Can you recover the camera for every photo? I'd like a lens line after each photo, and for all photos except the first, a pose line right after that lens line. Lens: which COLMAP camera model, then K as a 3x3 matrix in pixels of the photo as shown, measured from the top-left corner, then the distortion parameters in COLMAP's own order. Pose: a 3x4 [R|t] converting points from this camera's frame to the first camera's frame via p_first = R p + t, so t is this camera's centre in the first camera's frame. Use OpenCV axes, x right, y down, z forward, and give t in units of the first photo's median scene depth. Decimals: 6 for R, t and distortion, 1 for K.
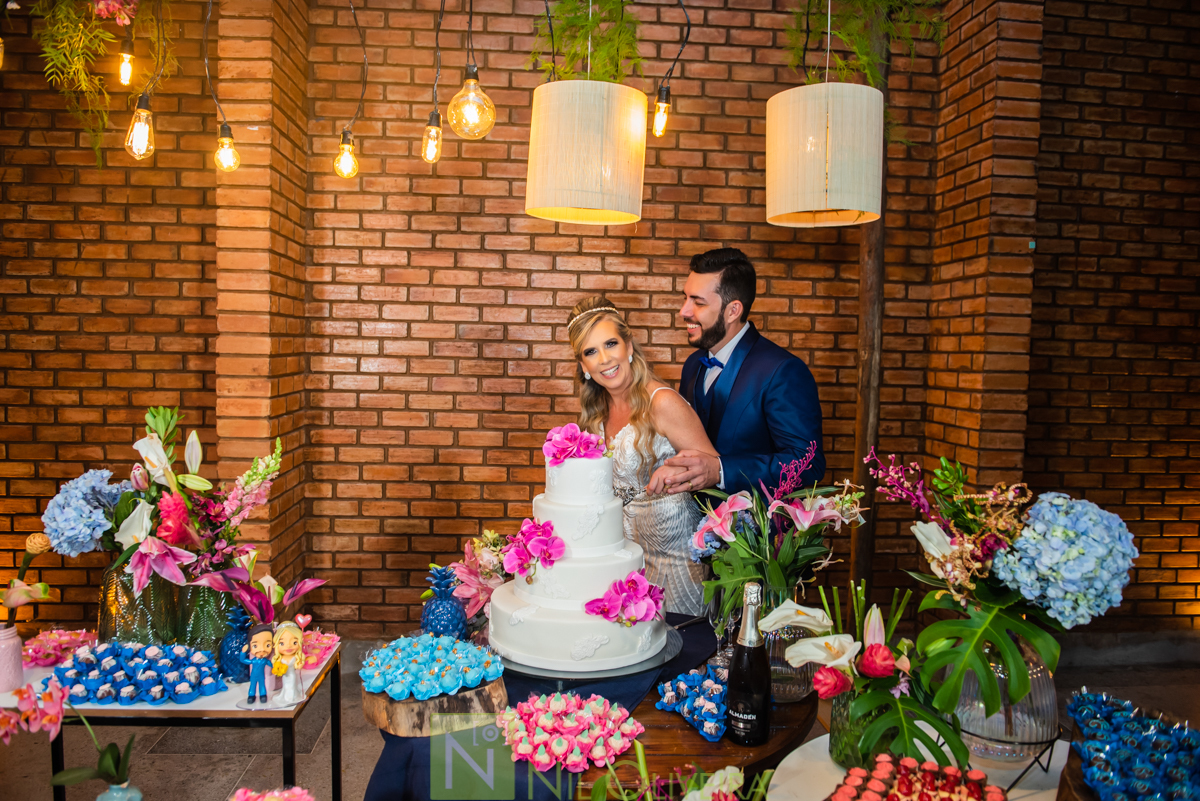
lens RADIAL K [[858.9, 0, 599.5], [0, 858.9, 402.6], [0, 0, 1]] dist [-0.043644, -0.000991]
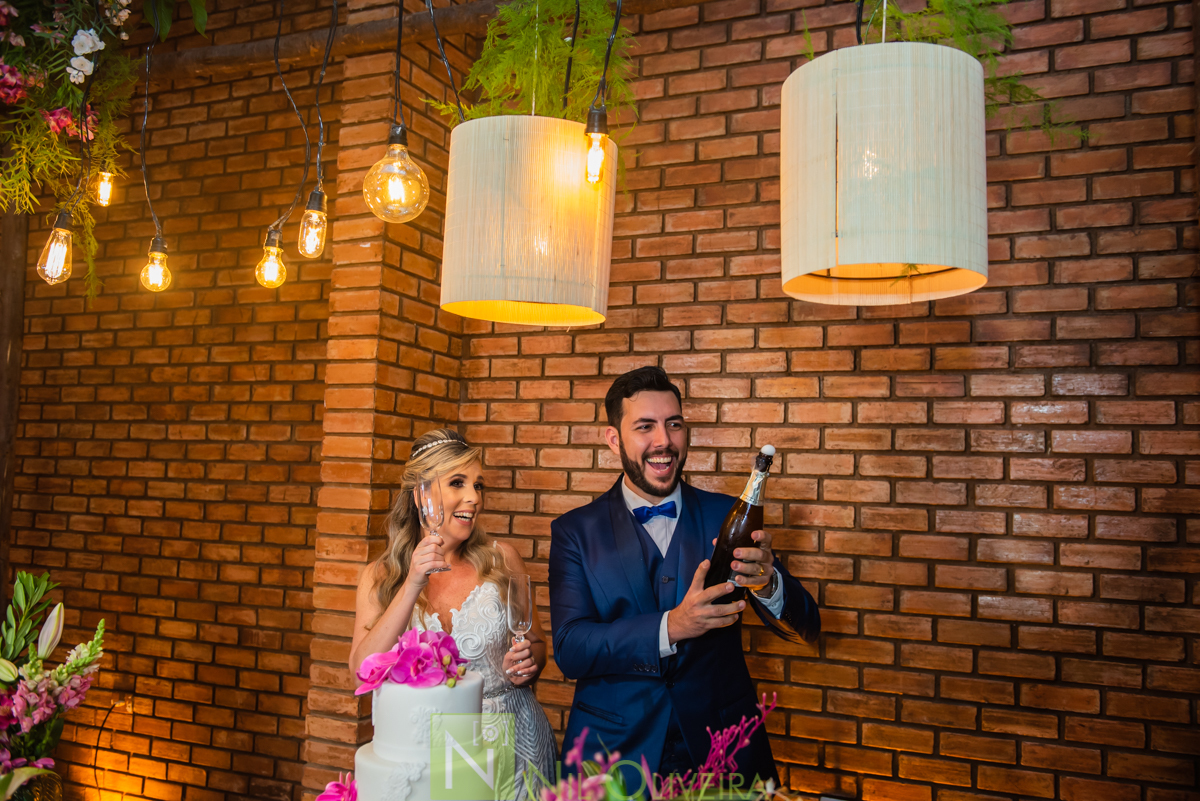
lens RADIAL K [[1031.0, 0, 596.9], [0, 1031.0, 402.2], [0, 0, 1]] dist [-0.004744, -0.000807]
pose [[0.878917, -0.033788, -0.475777, 0.248921], [-0.042572, 0.987950, -0.148805, -0.018024], [0.475072, 0.151042, 0.866887, 0.198769]]
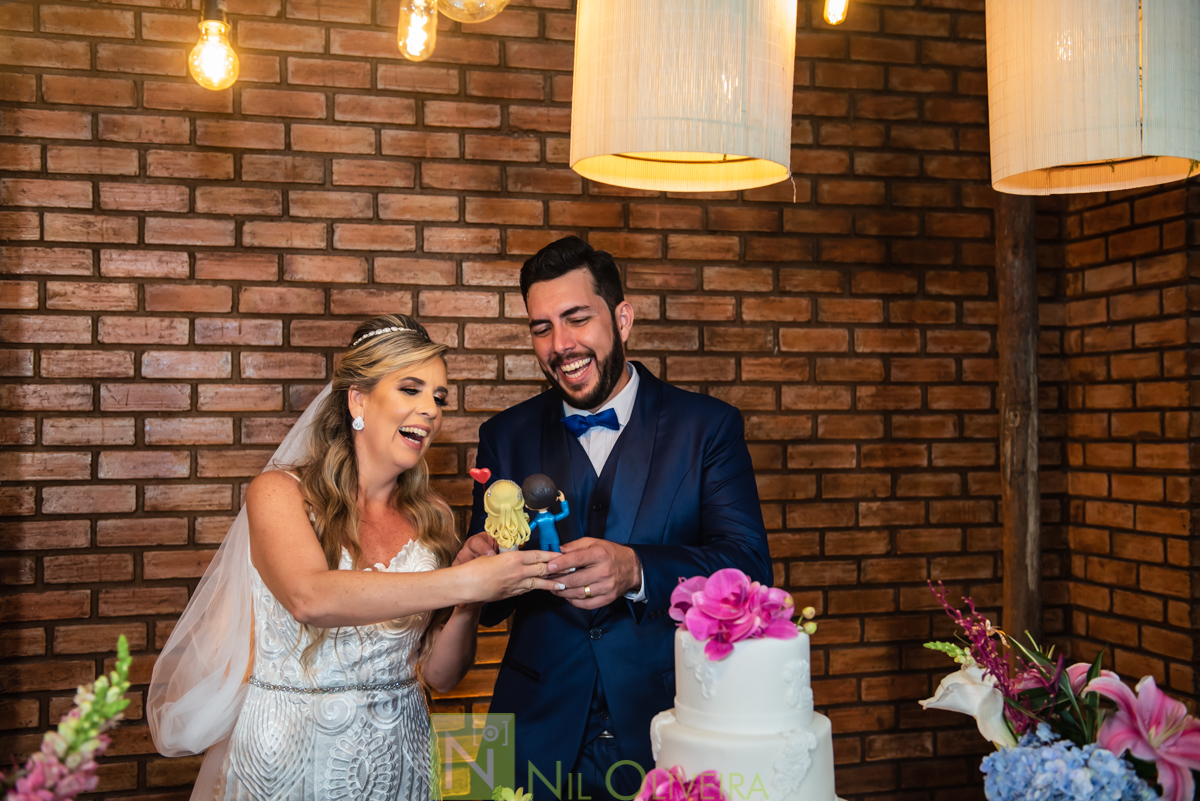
lens RADIAL K [[1341.9, 0, 602.0], [0, 1341.9, 402.2], [0, 0, 1]] dist [0.067787, 0.000000]
pose [[0.980349, -0.026756, 0.195448, -0.139886], [0.041287, 0.996646, -0.070656, -0.011523], [-0.192902, 0.077337, 0.978165, 0.123400]]
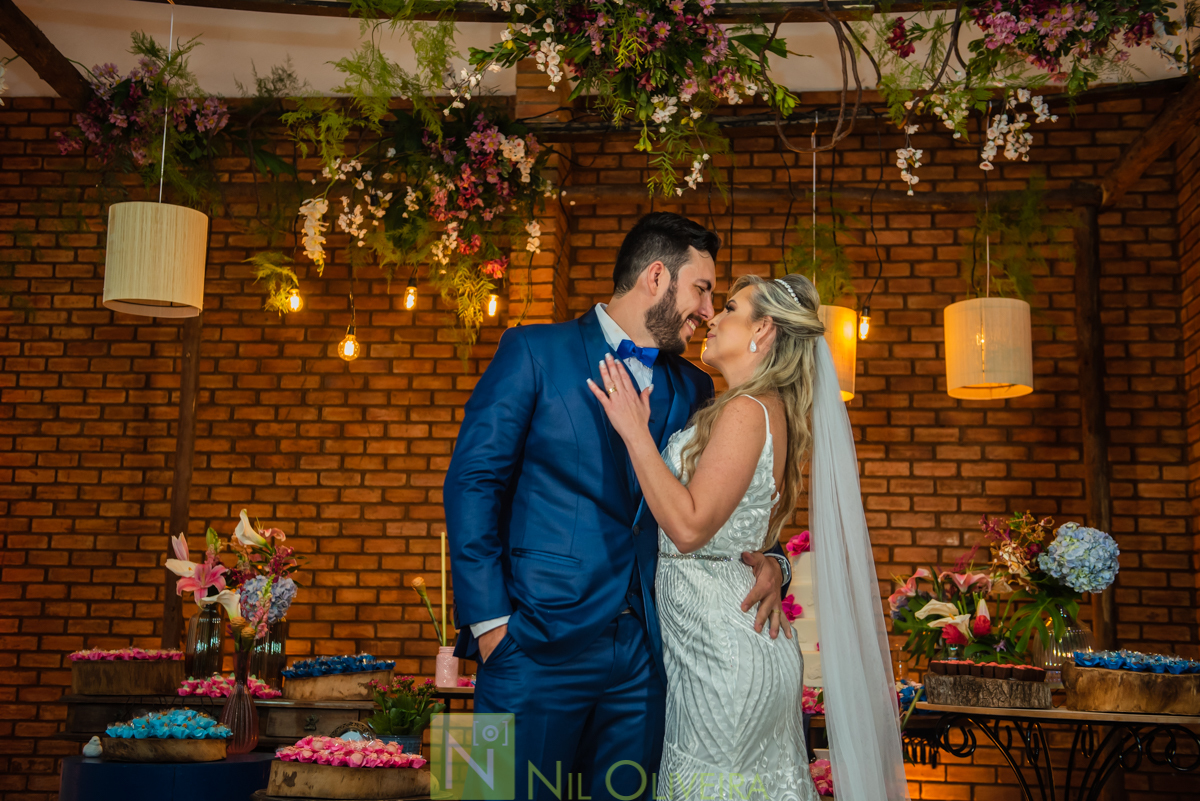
lens RADIAL K [[1491.4, 0, 596.9], [0, 1491.4, 402.6], [0, 0, 1]] dist [0.115019, 0.000000]
pose [[0.982892, -0.030311, -0.181673, 0.047244], [-0.014671, 0.970347, -0.241271, 0.233024], [0.183599, 0.239809, 0.953301, -0.834890]]
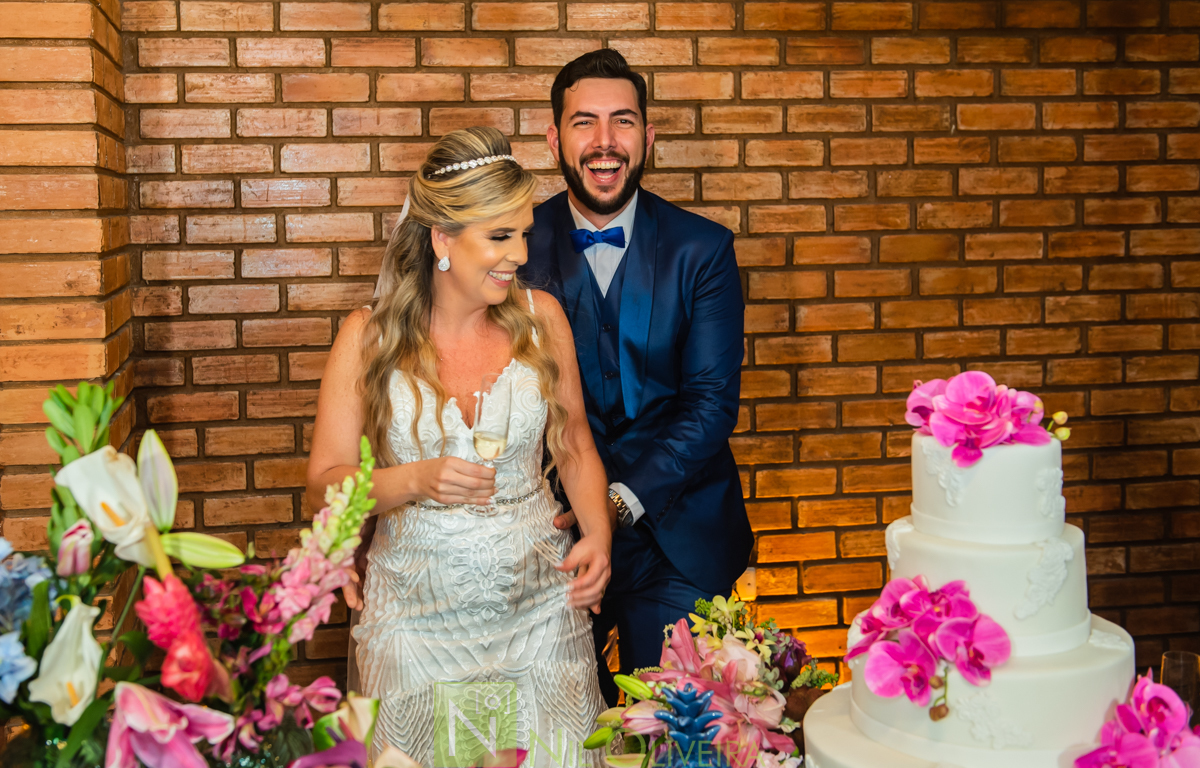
lens RADIAL K [[1481.1, 0, 532.8], [0, 1481.1, 297.8], [0, 0, 1]] dist [0.047489, 0.000000]
pose [[0.995136, -0.048247, 0.085892, -0.186757], [0.048473, 0.998824, -0.000543, -0.015460], [-0.085765, 0.004704, 0.996304, 0.105168]]
